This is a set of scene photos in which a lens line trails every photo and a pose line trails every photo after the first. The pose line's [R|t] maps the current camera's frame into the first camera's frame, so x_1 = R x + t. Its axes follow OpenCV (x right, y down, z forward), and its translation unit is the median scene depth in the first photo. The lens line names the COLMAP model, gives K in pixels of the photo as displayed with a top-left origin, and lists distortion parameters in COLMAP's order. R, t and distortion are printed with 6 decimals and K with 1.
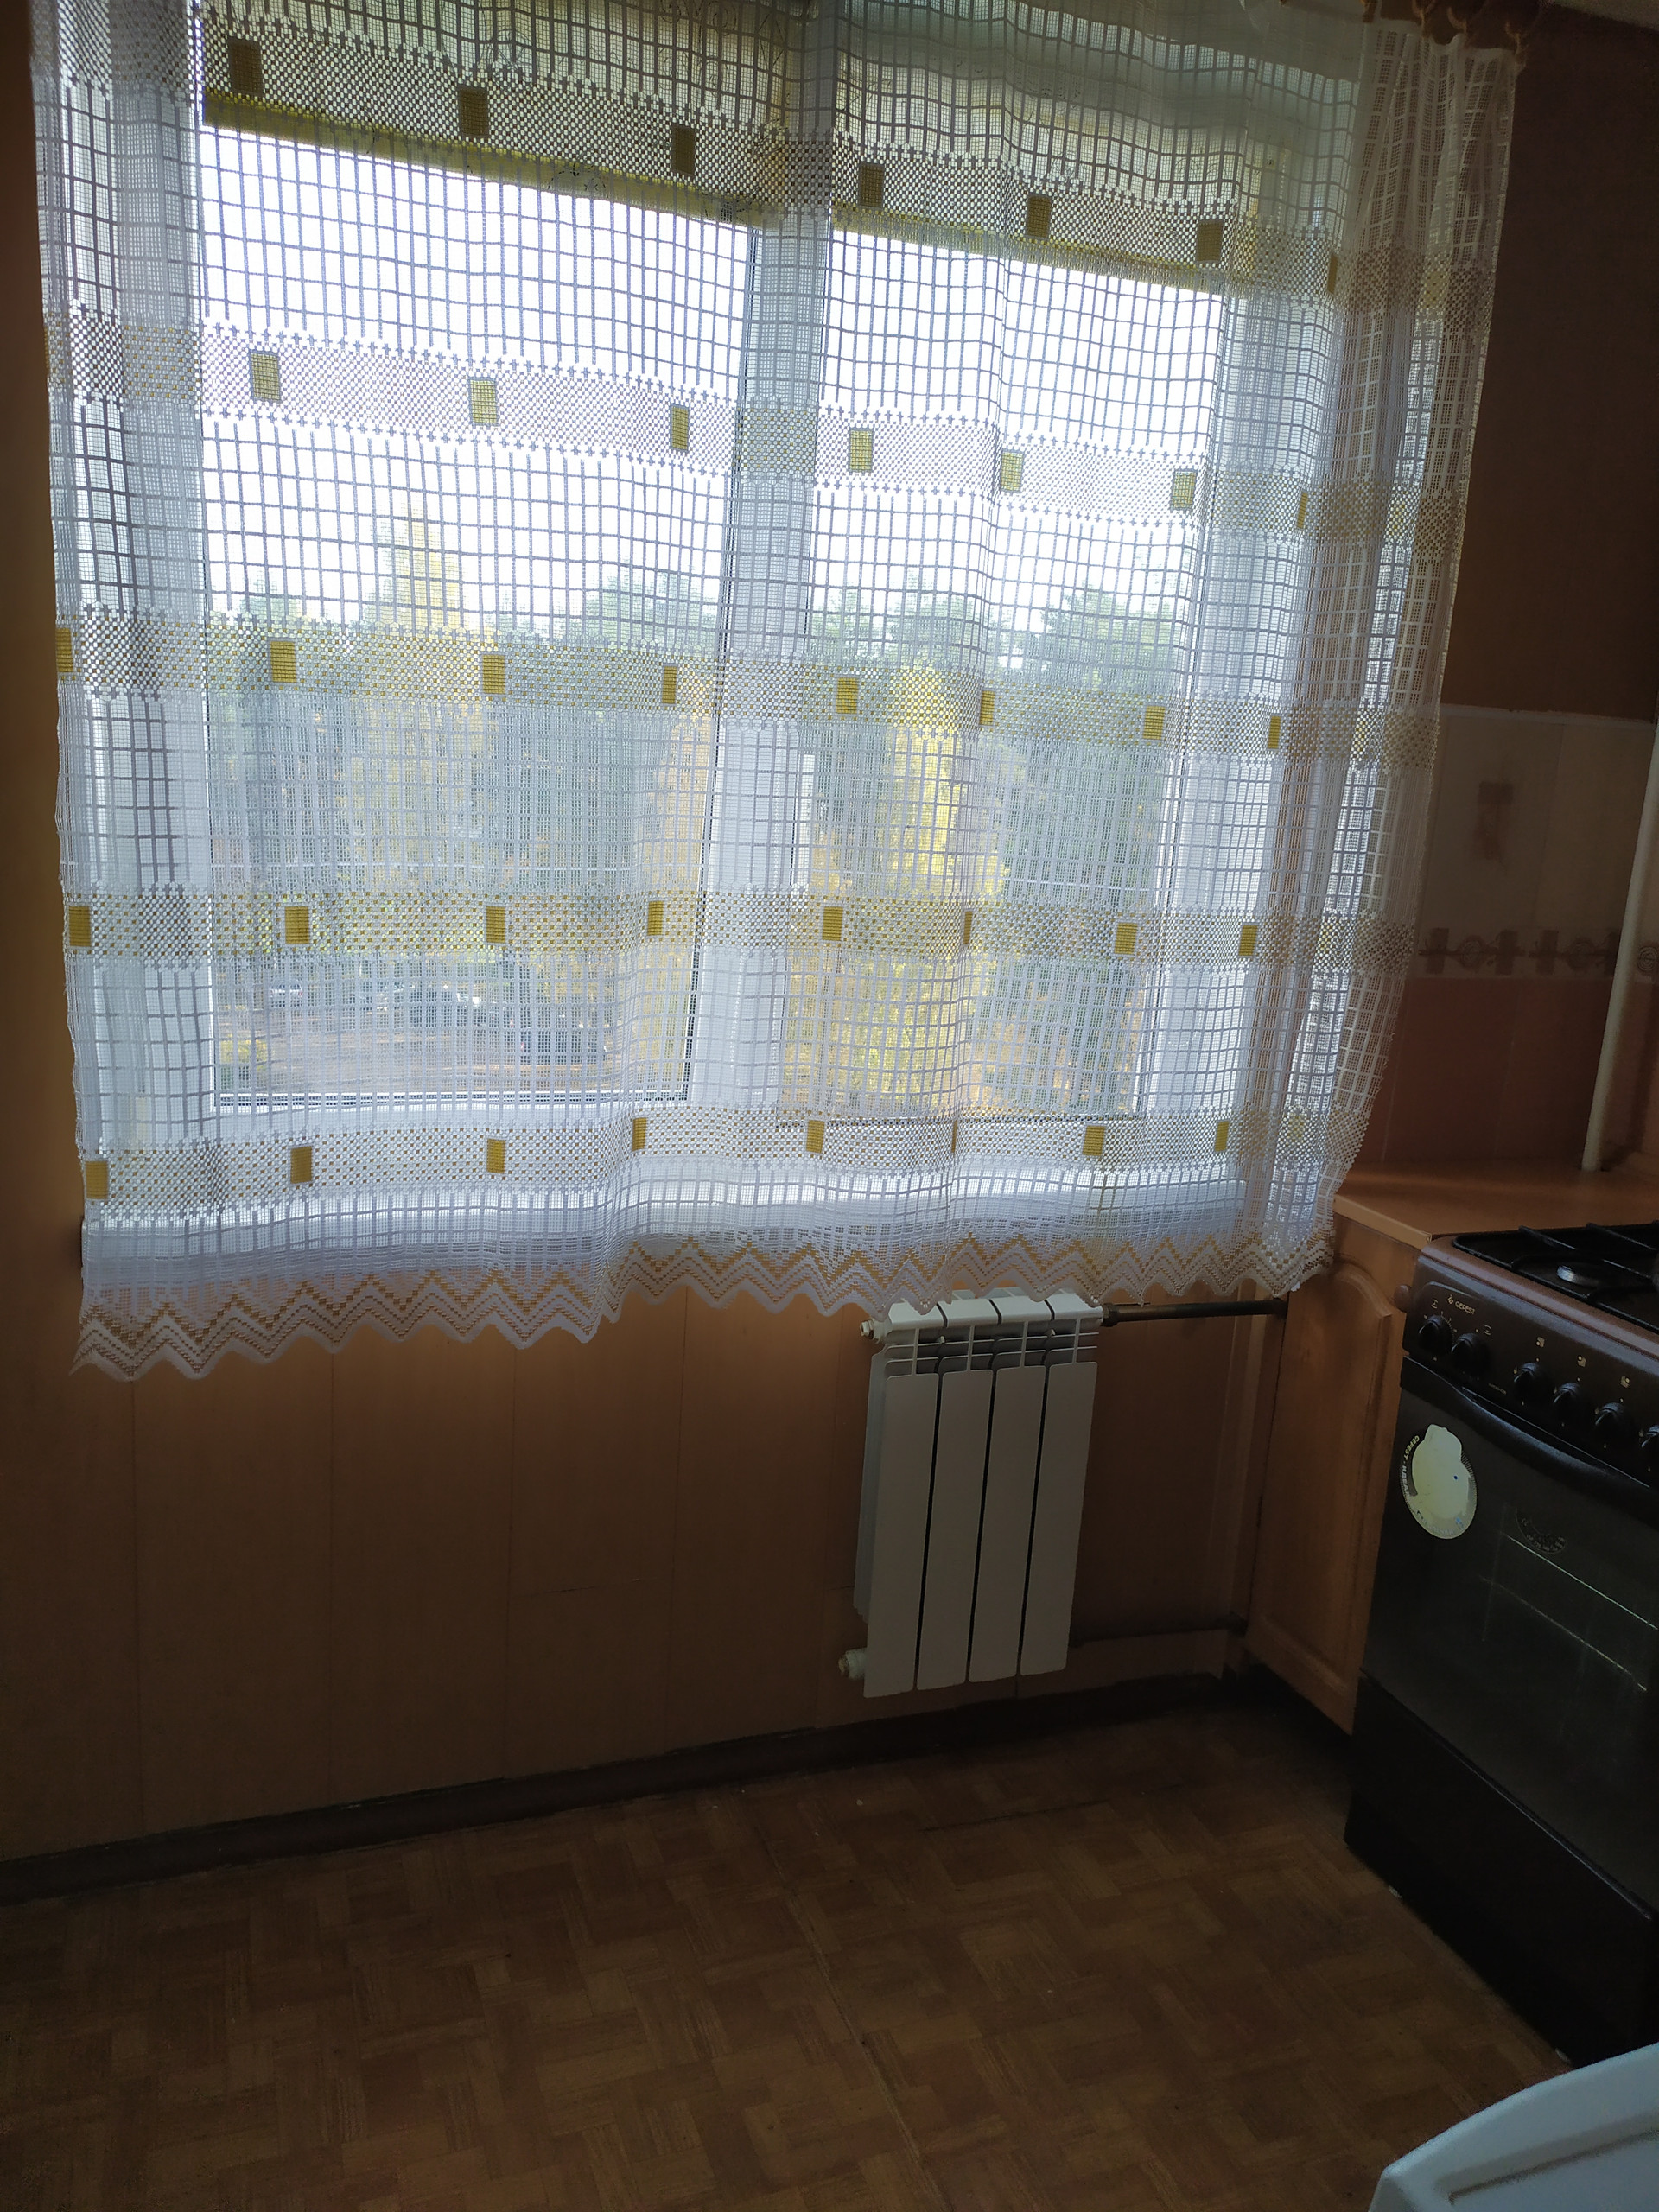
lens RADIAL K [[1627.7, 0, 829.5], [0, 1627.7, 1106.0], [0, 0, 1]] dist [0.054642, -0.052922]
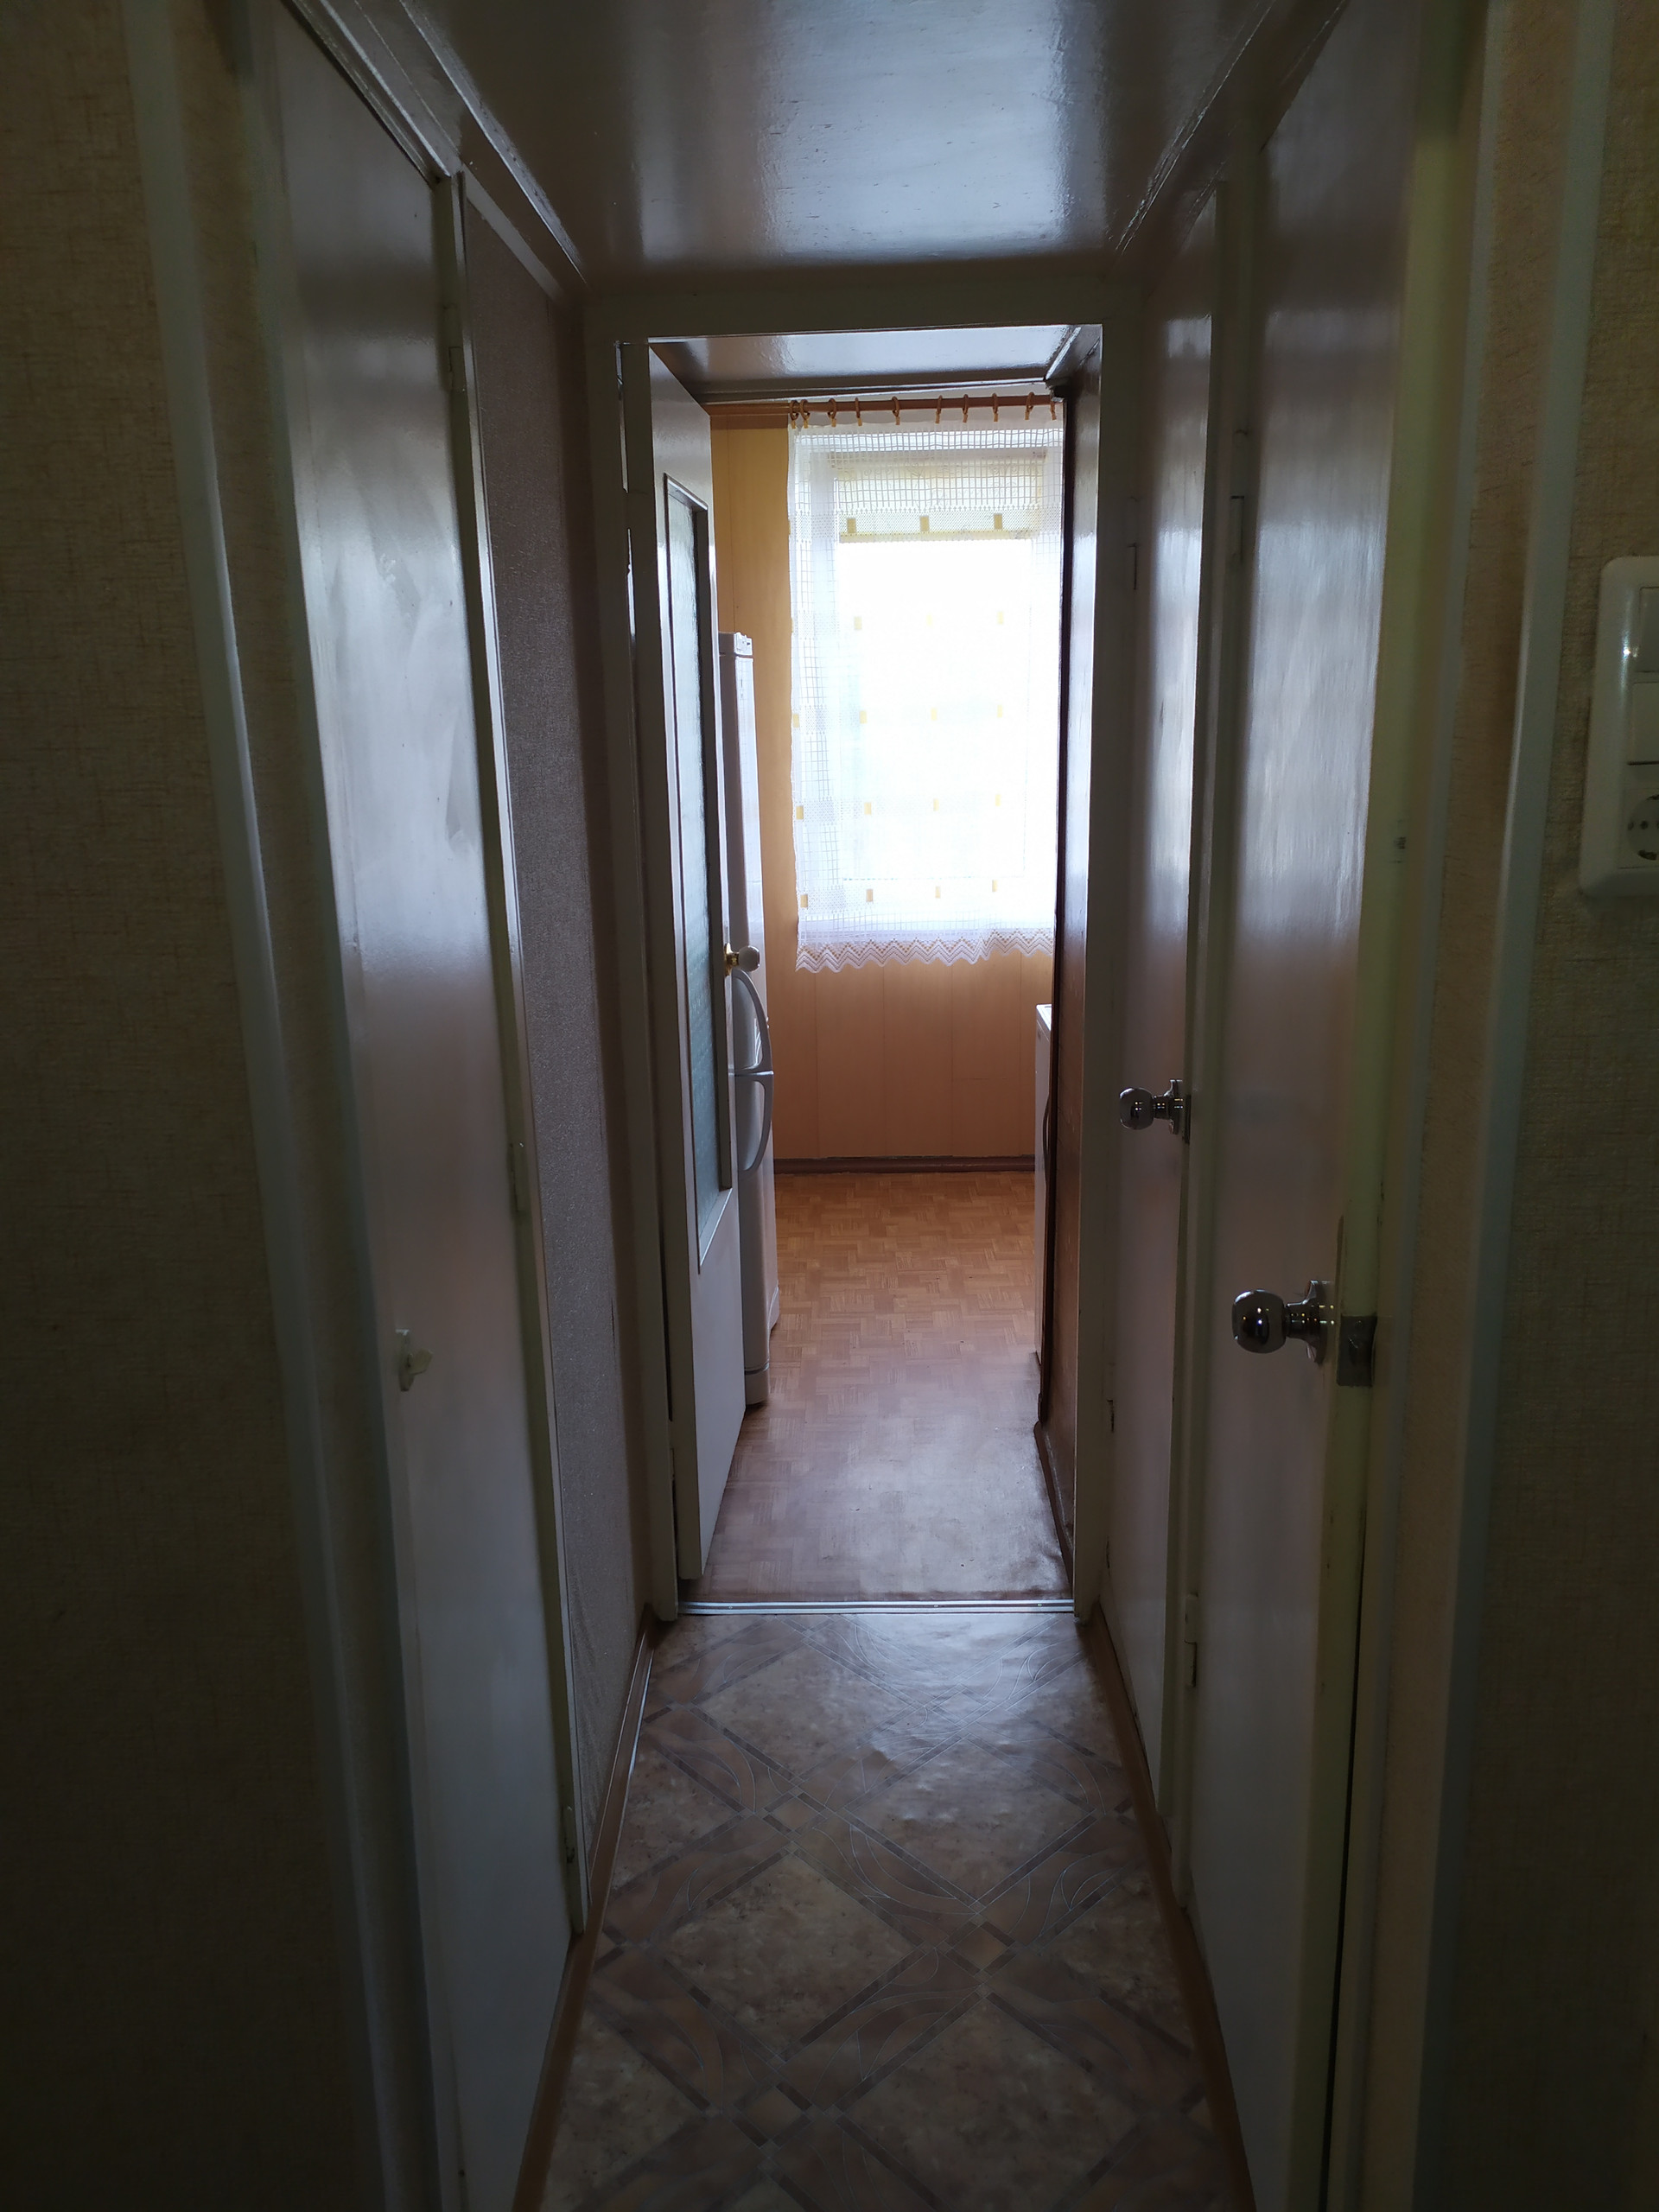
lens RADIAL K [[1627.7, 0, 829.5], [0, 1627.7, 1106.0], [0, 0, 1]] dist [0.054642, -0.052922]
pose [[0.922720, -0.002559, -0.385463, 0.655687], [-0.002378, 0.999921, -0.012331, 0.409840], [0.385464, 0.012294, 0.922641, -1.523732]]
